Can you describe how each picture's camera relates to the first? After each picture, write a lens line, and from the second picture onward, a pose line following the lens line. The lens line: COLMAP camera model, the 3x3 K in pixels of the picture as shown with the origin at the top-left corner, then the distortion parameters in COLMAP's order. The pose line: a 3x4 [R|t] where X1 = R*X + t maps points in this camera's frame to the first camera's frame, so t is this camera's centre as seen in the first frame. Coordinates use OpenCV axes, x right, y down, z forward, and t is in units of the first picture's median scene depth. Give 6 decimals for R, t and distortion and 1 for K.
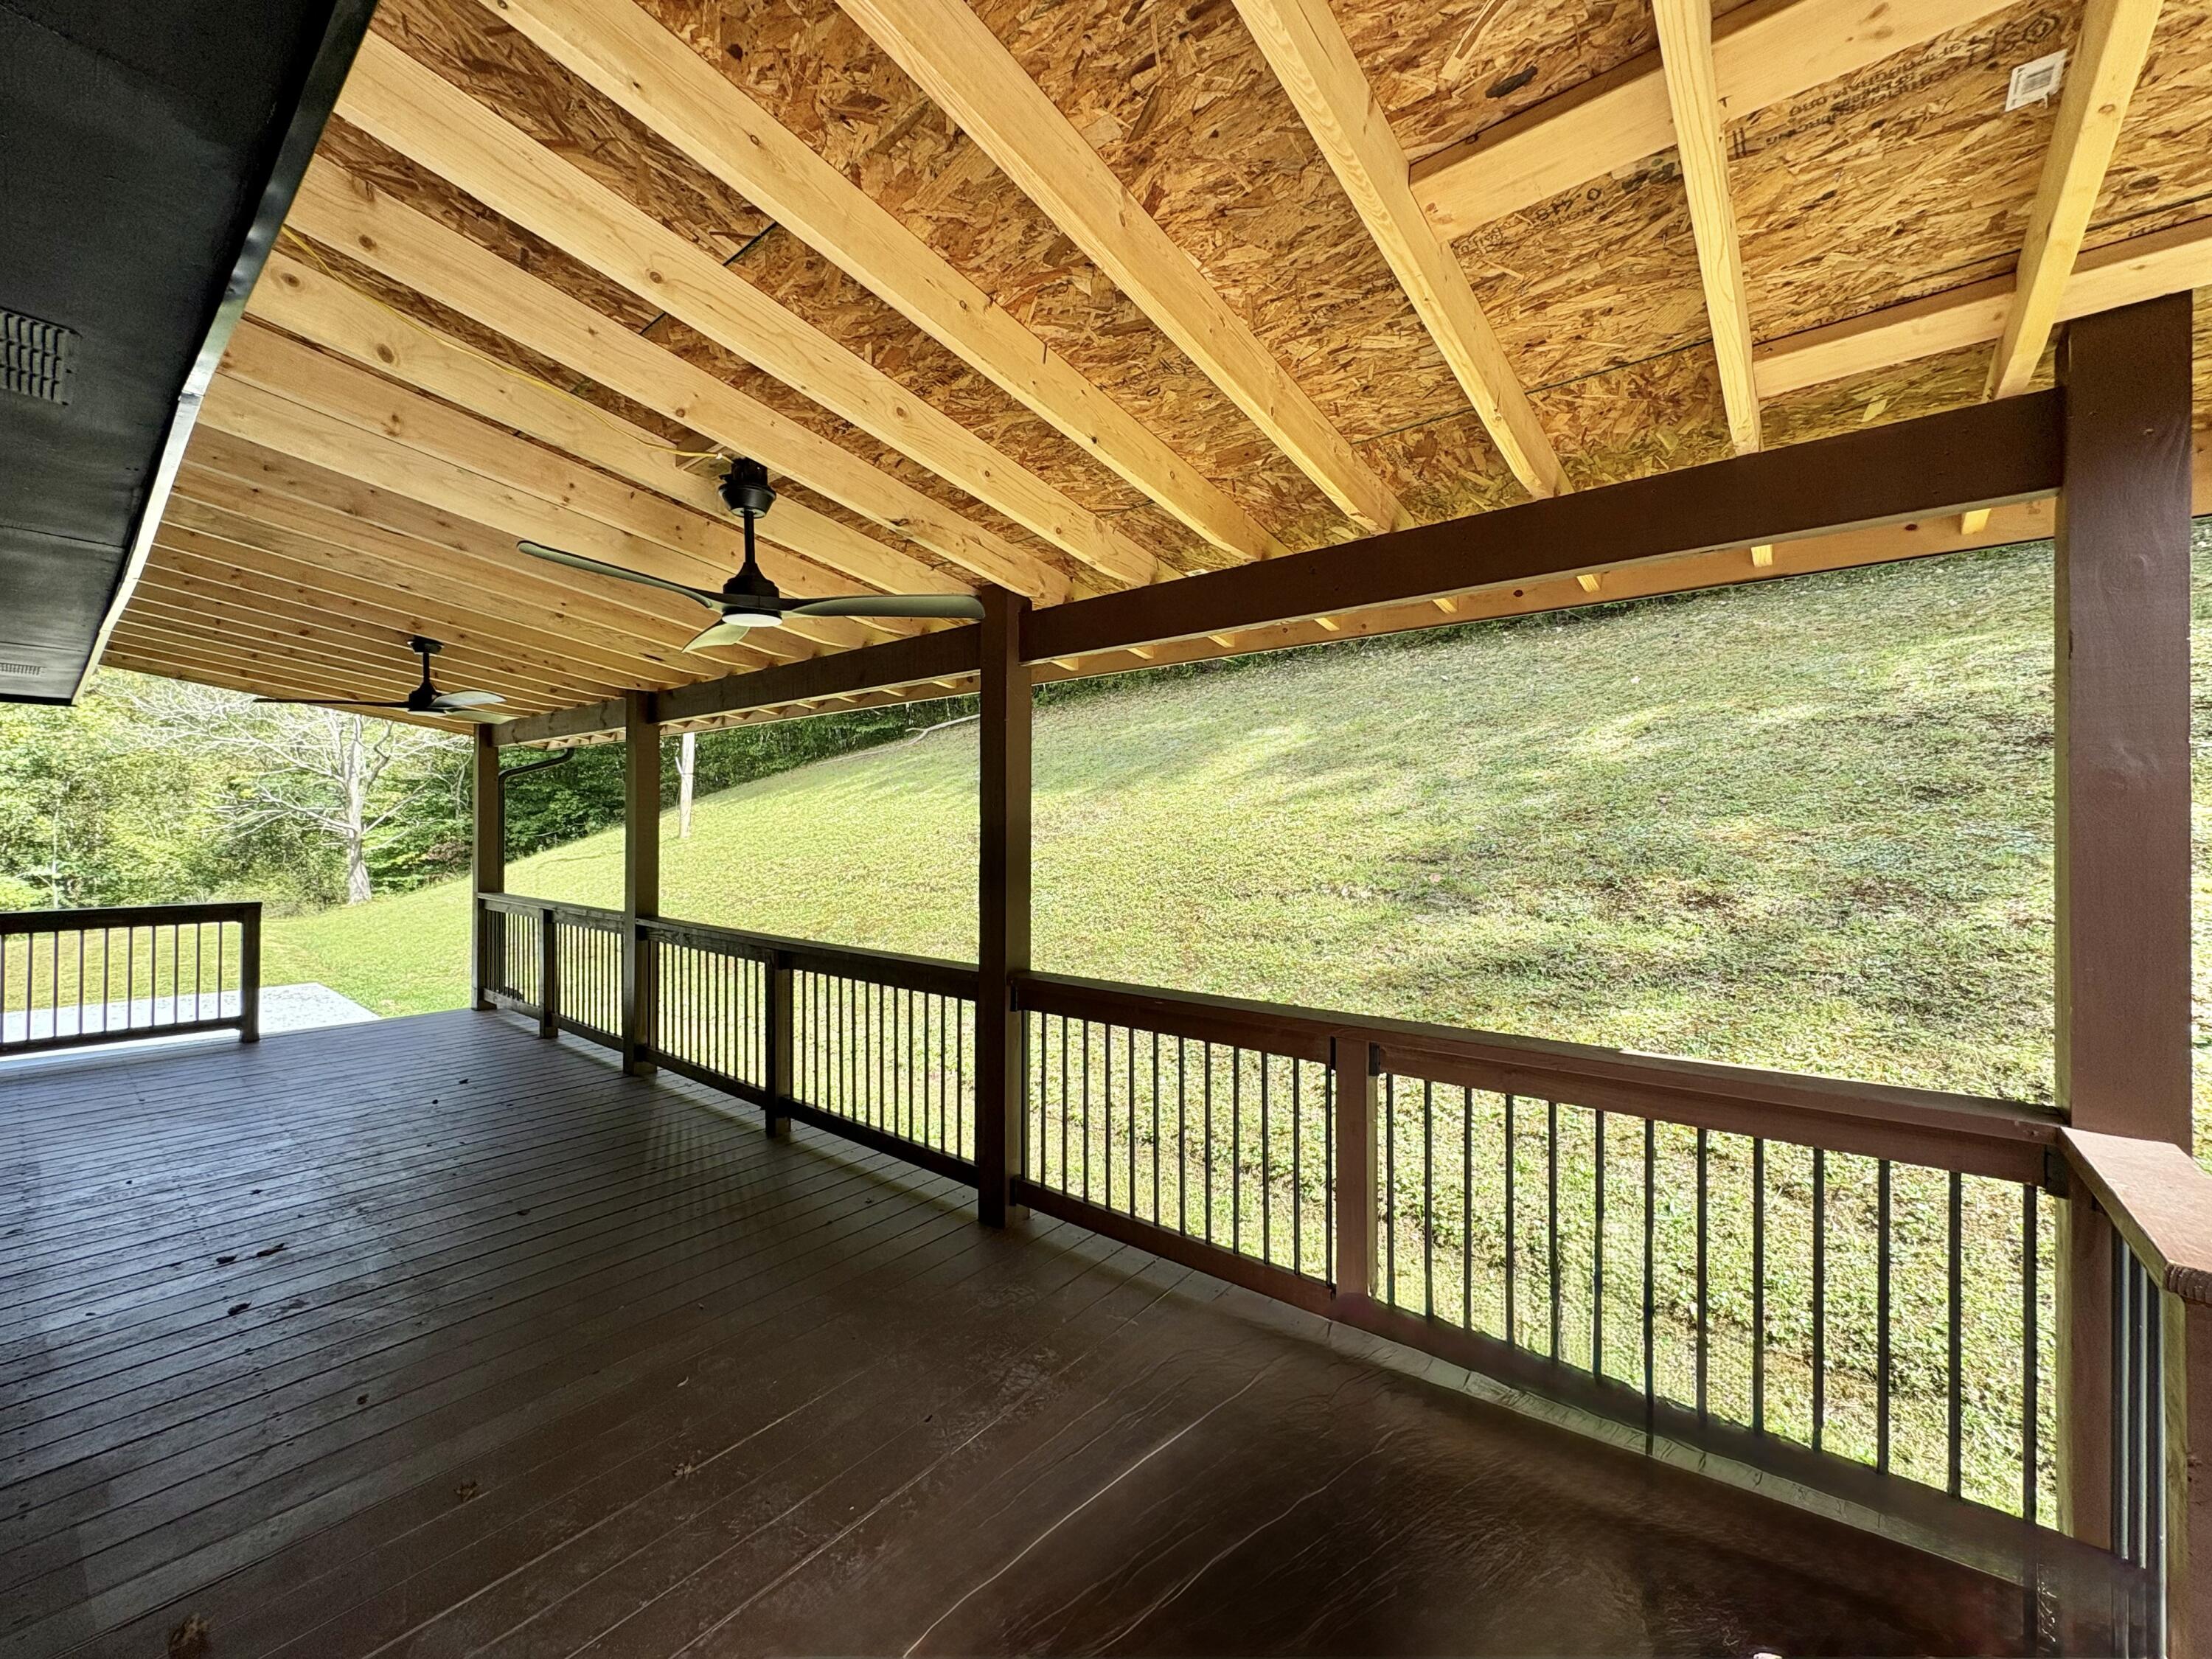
lens RADIAL K [[870.6, 0, 1111.2], [0, 870.6, 834.8], [0, 0, 1]] dist [-0.001036, 0.003081]
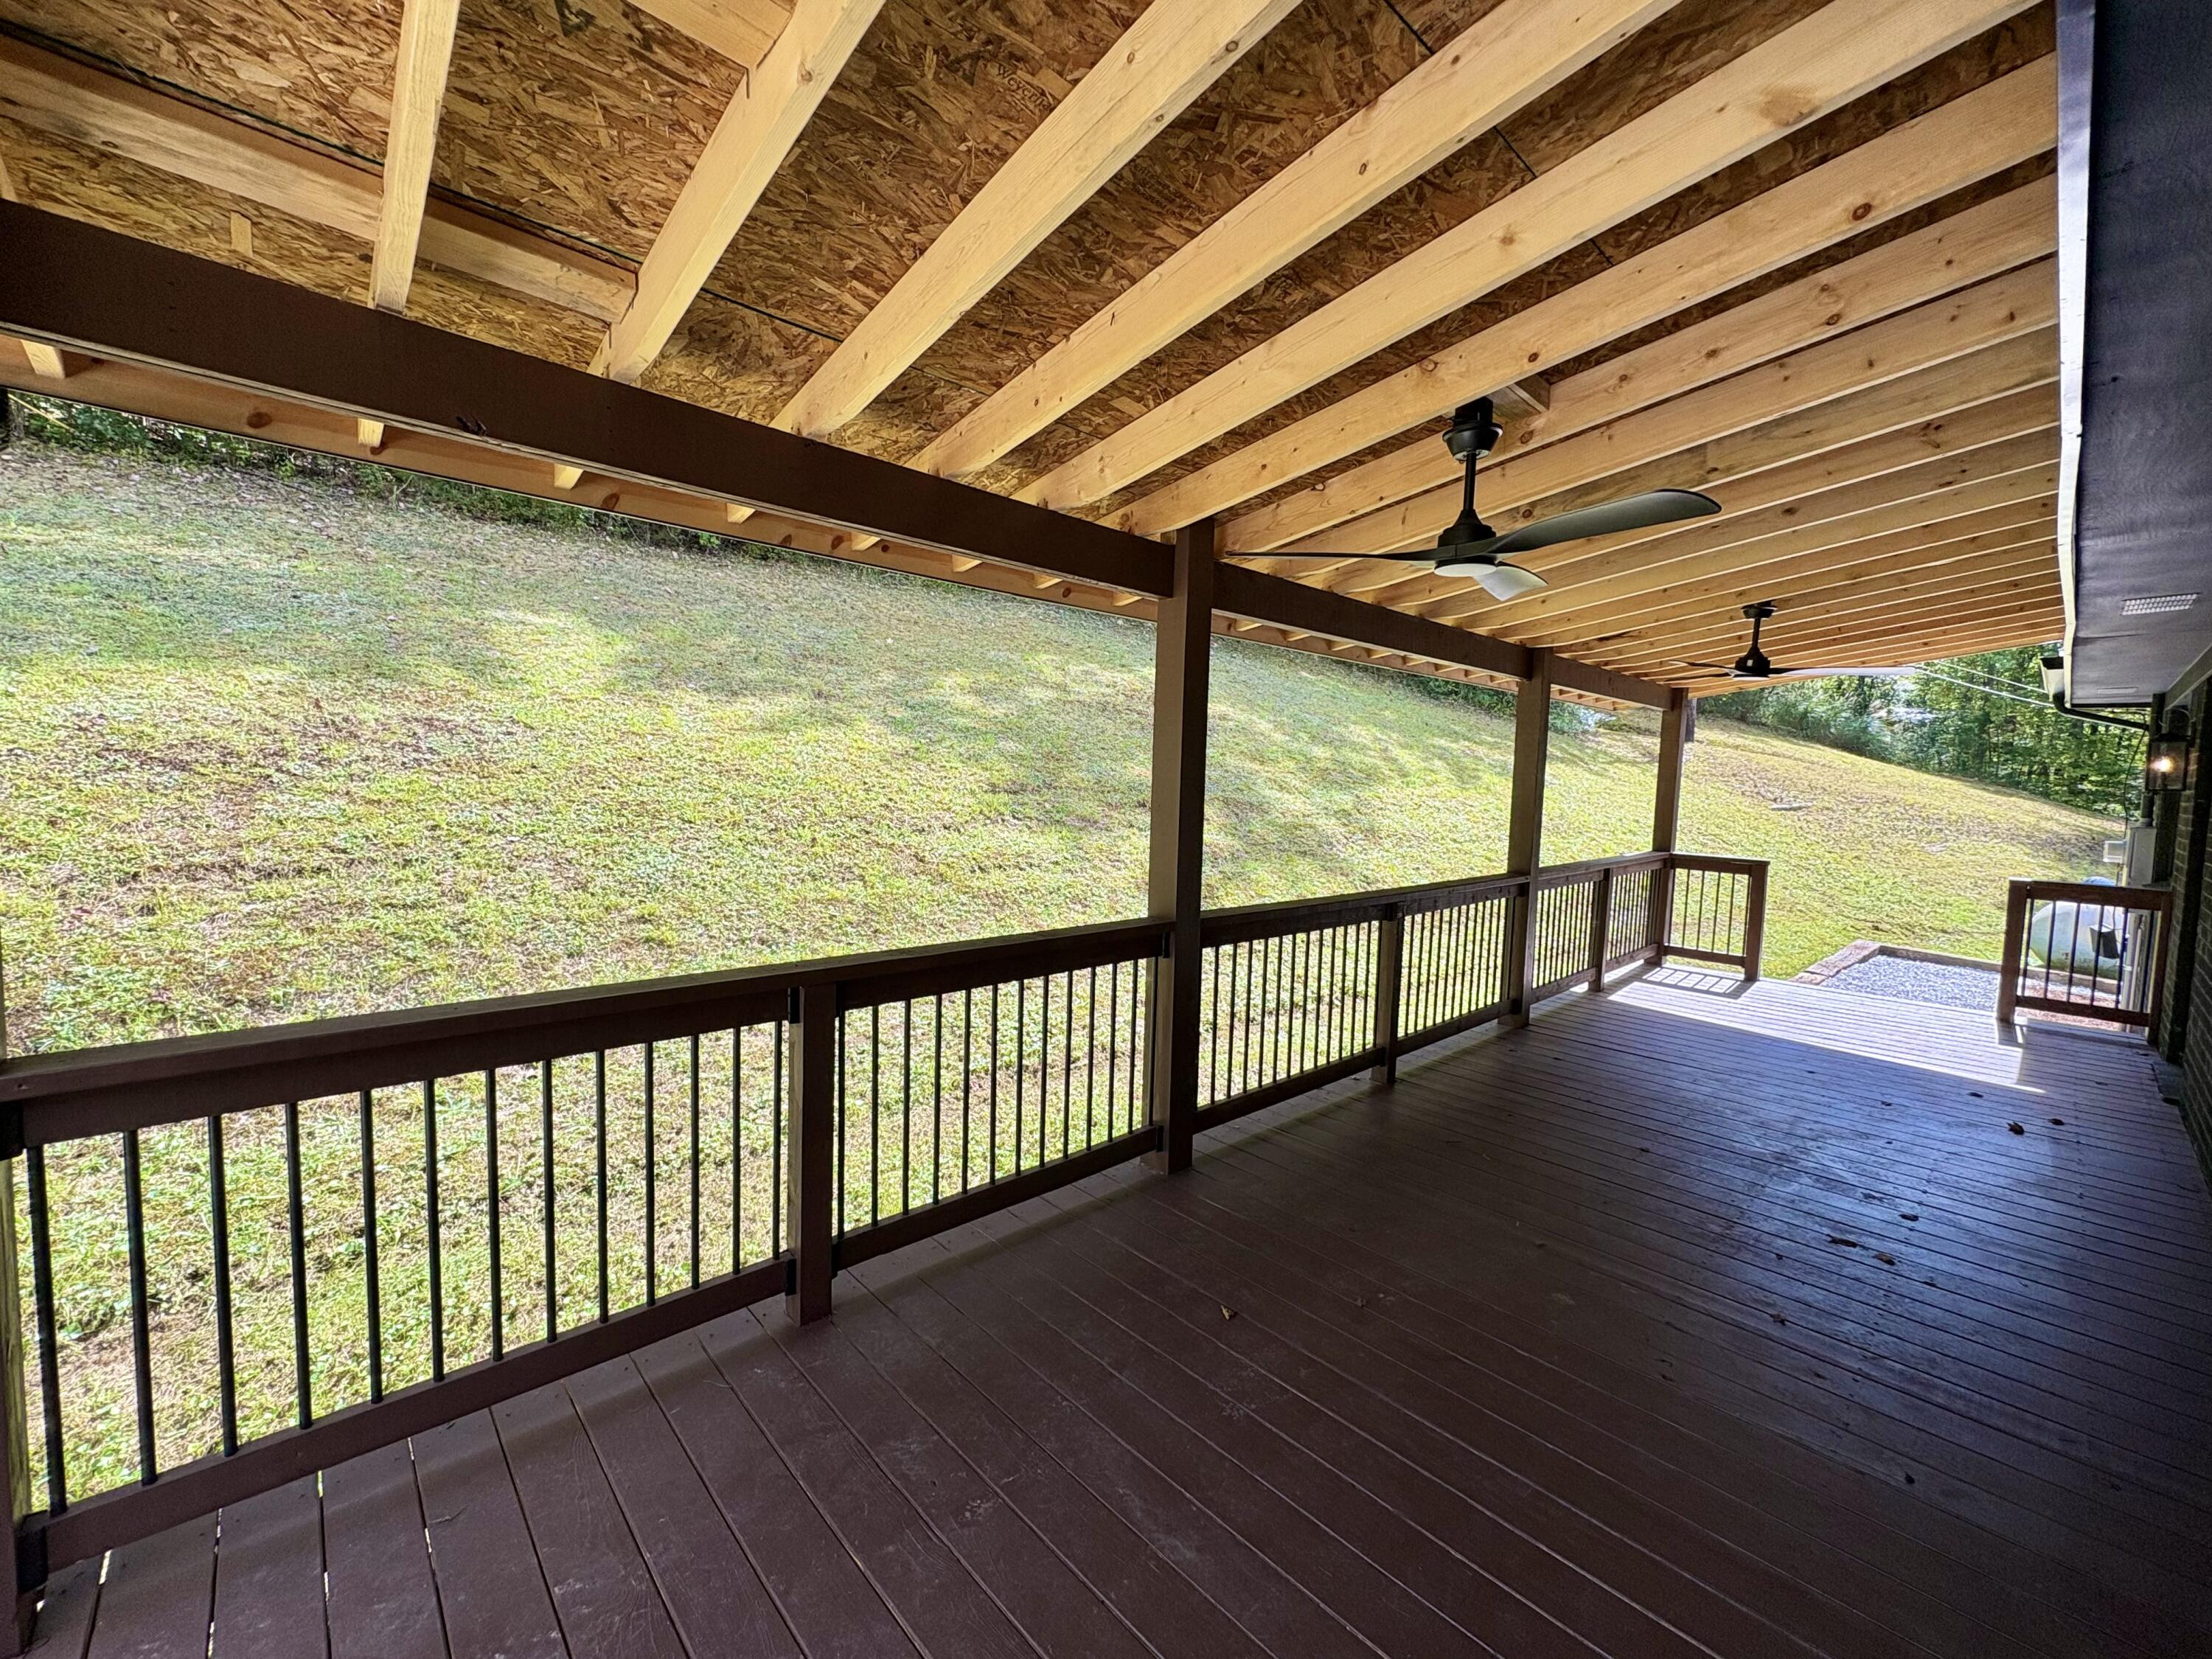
lens RADIAL K [[894.5, 0, 1111.4], [0, 894.5, 822.9], [0, 0, 1]] dist [-0.000459, -0.000150]
pose [[0.138557, -0.041511, 0.989484, -1.189370], [-0.018007, 0.998850, 0.044425, 0.007961], [-0.990191, -0.023973, 0.137650, 0.987511]]
